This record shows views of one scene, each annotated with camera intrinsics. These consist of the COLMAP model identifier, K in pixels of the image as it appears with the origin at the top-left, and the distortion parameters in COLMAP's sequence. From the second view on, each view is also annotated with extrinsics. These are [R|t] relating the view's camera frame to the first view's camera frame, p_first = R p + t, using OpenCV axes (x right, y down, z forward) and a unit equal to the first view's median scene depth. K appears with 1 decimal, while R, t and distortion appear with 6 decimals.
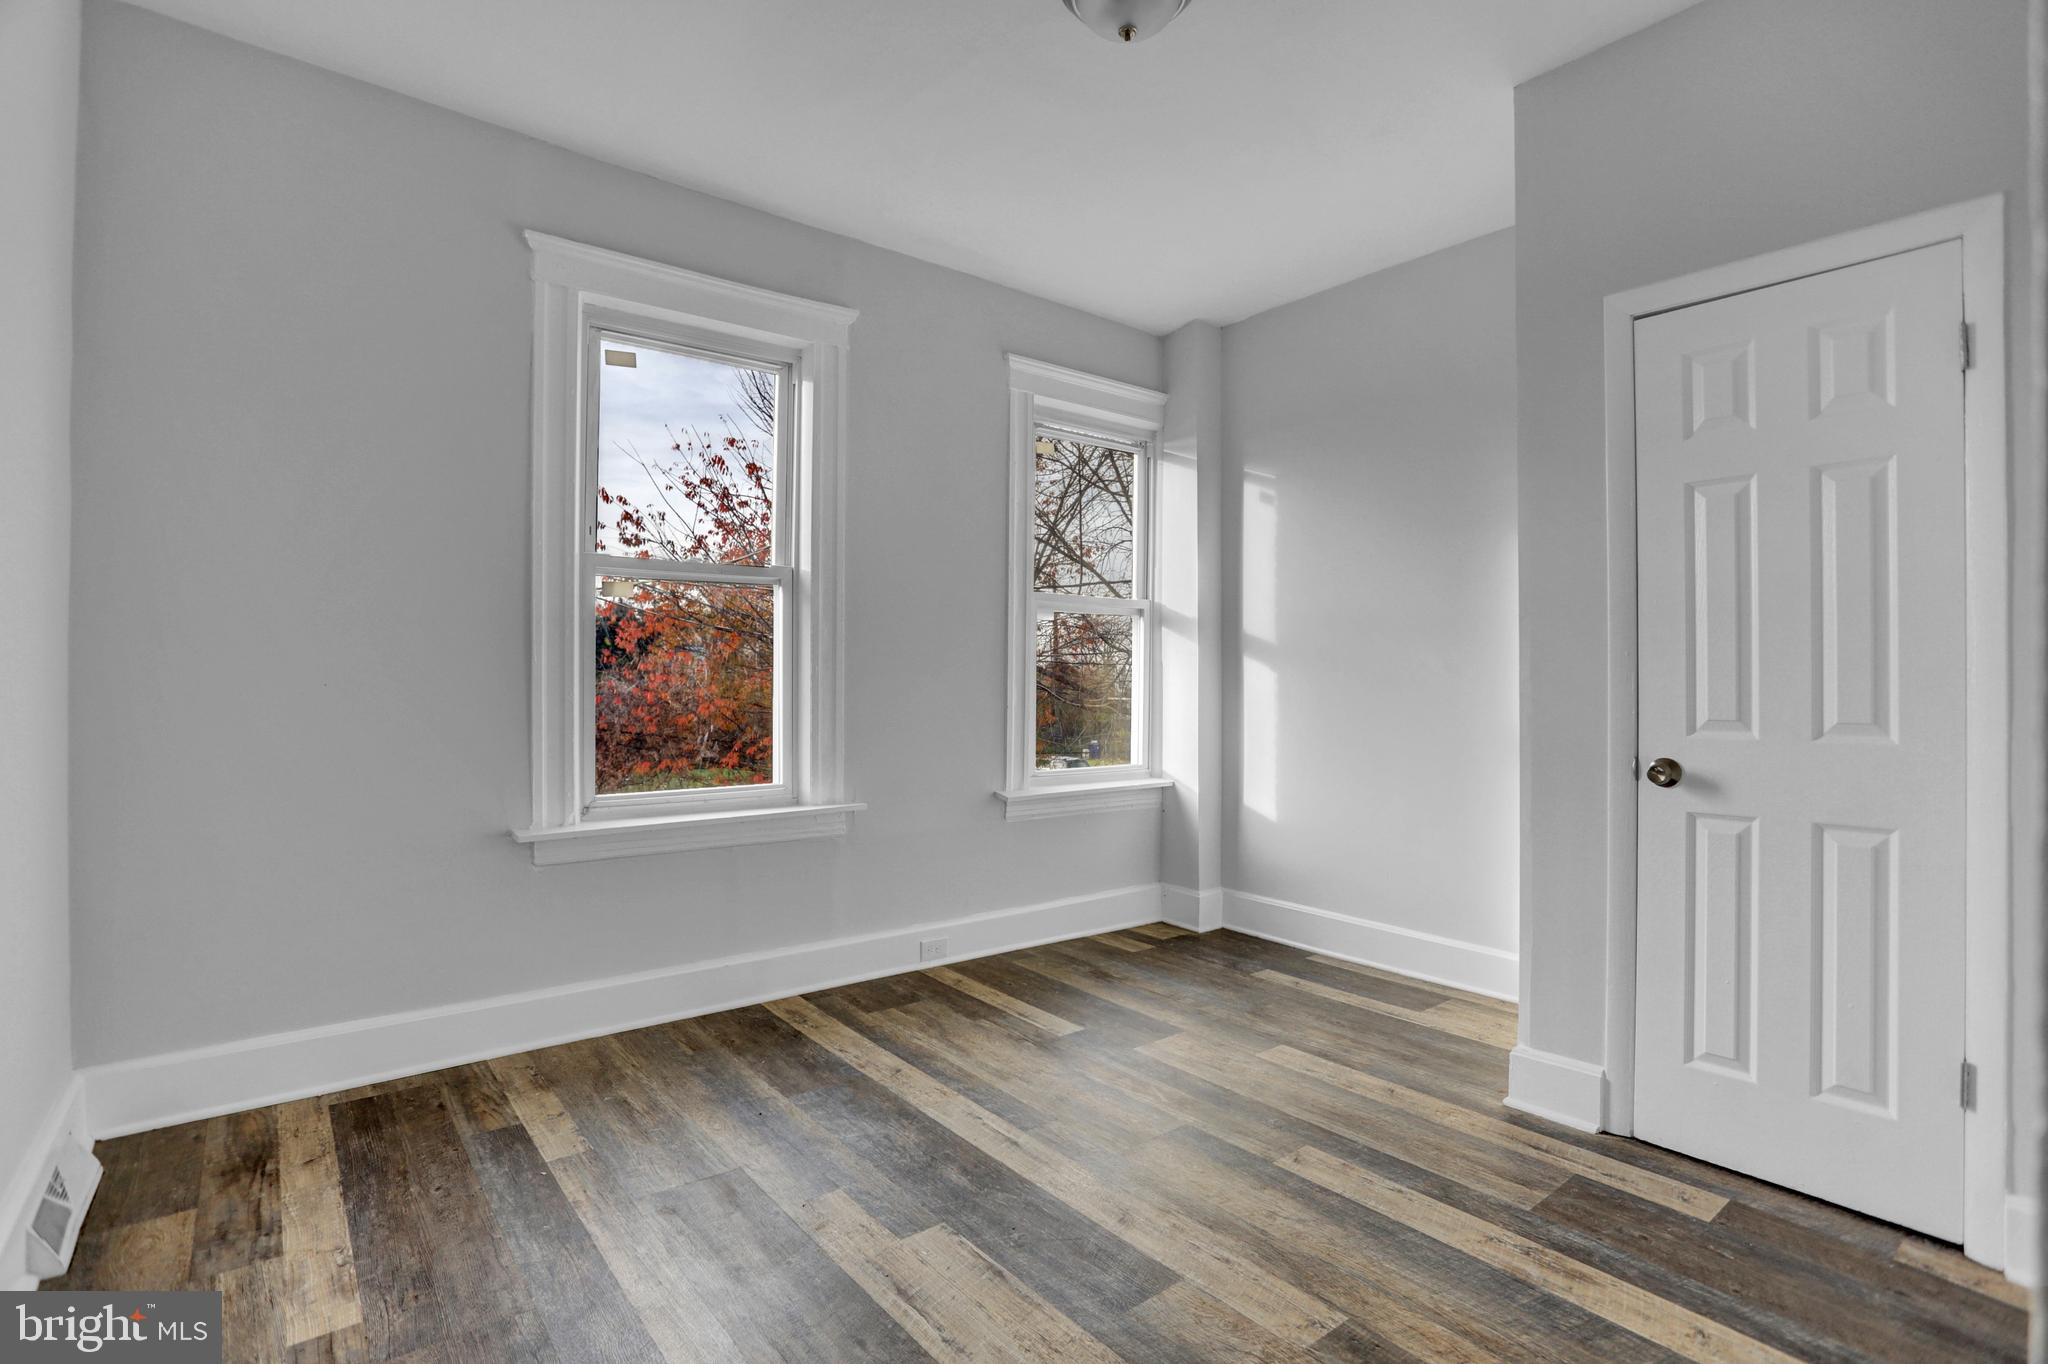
lens RADIAL K [[984.2, 0, 1023.2], [0, 984.2, 669.7], [0, 0, 1]] dist [-0.058117, 0.019722]
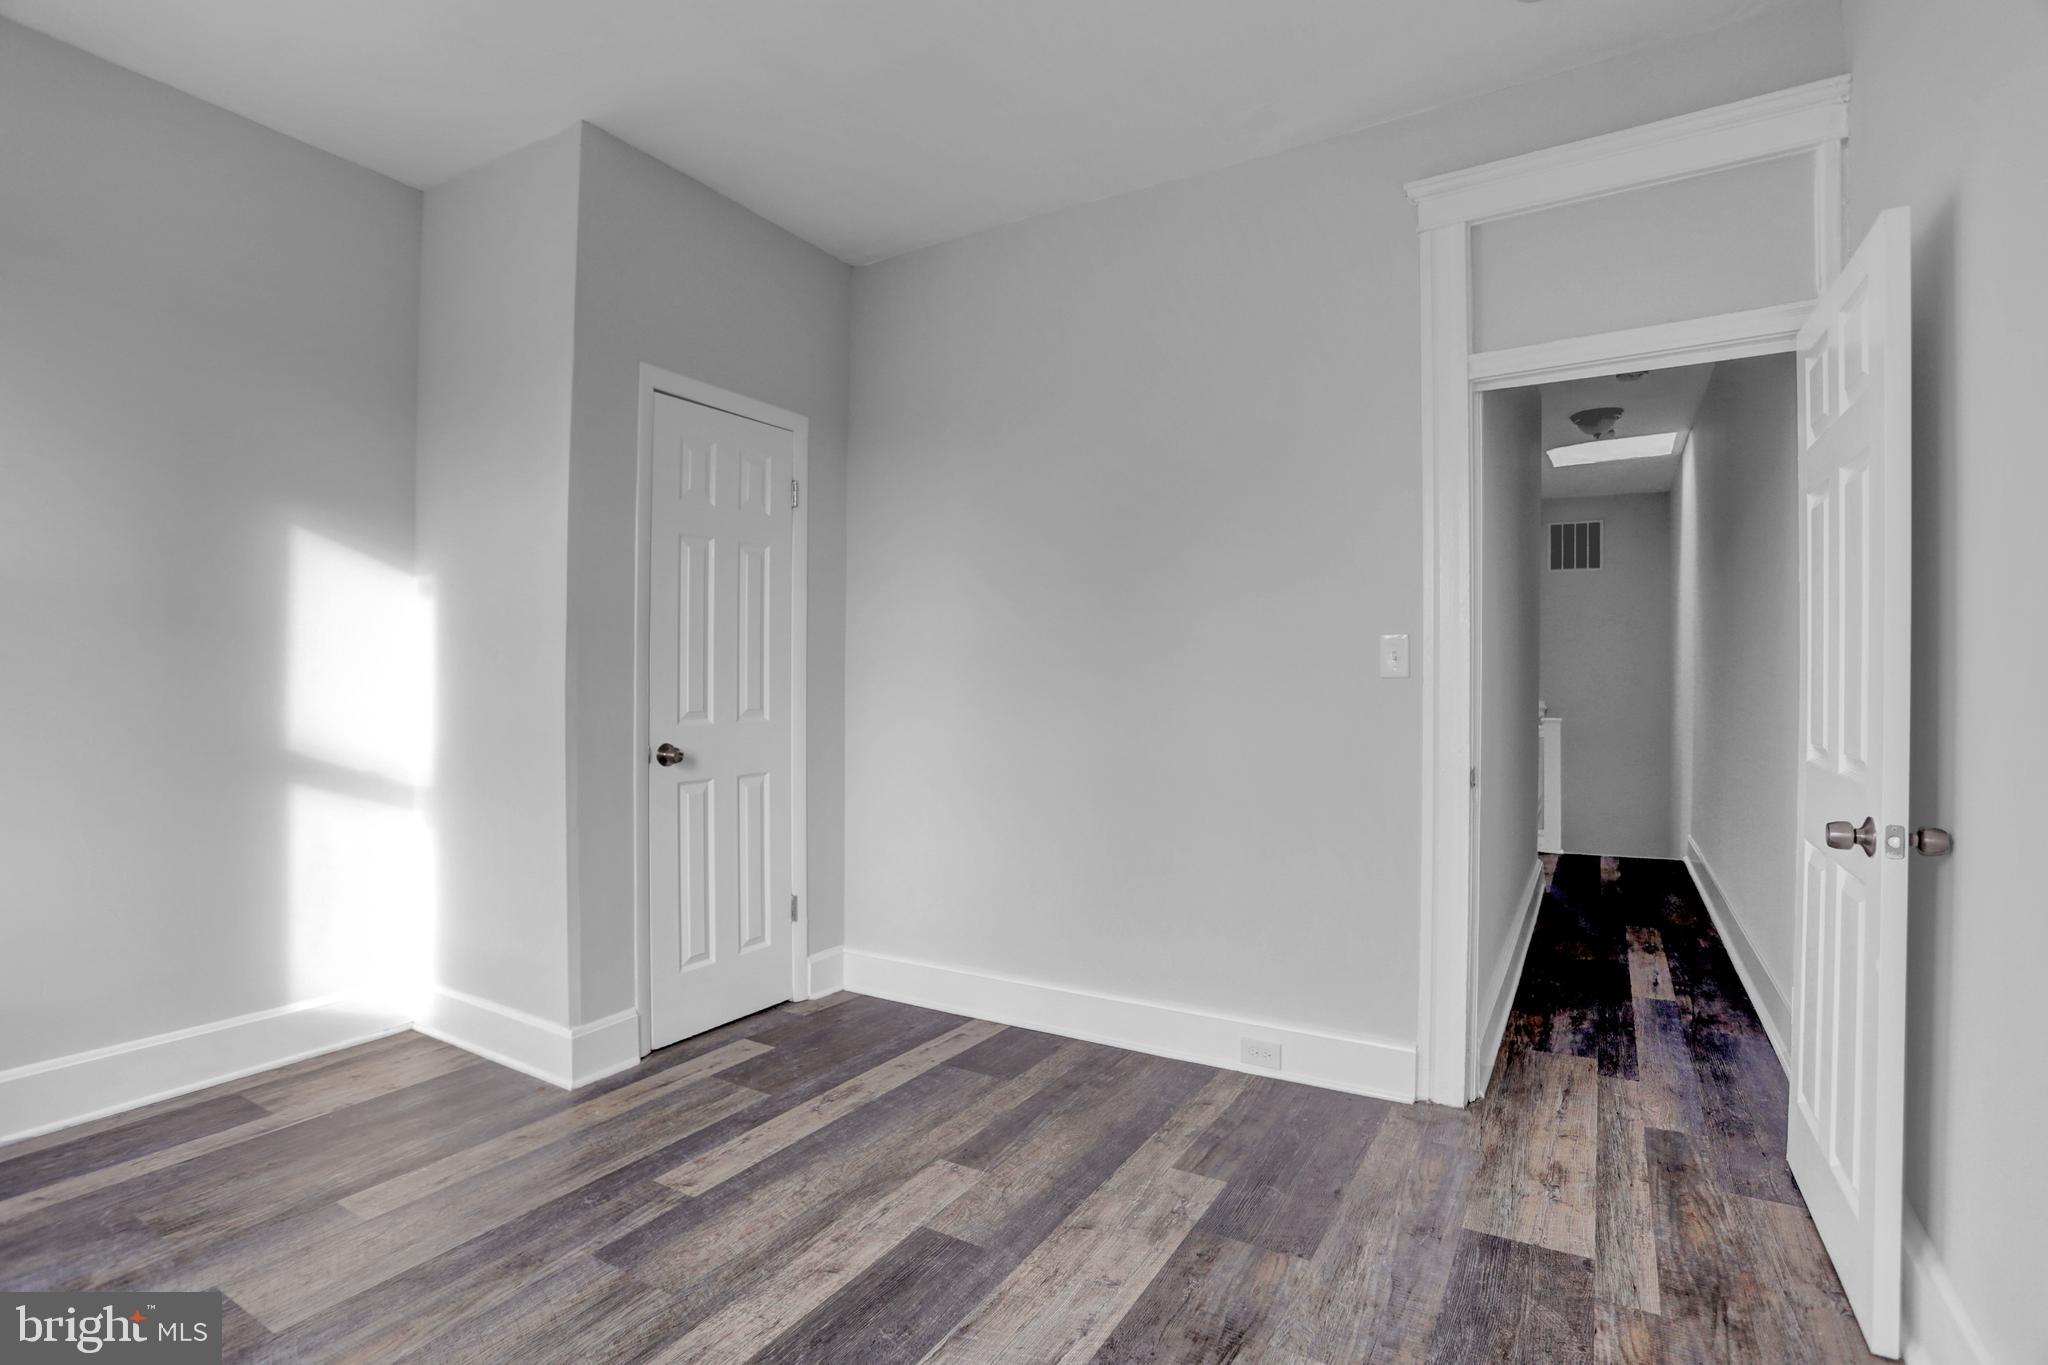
lens RADIAL K [[984.2, 0, 1021.5], [0, 984.2, 685.5], [0, 0, 1]] dist [-0.058117, 0.019722]
pose [[-0.344030, -0.015538, 0.938830, -0.742209], [-0.013818, 0.999839, 0.011484, -0.008273], [-0.938857, -0.009021, -0.344189, 1.038038]]
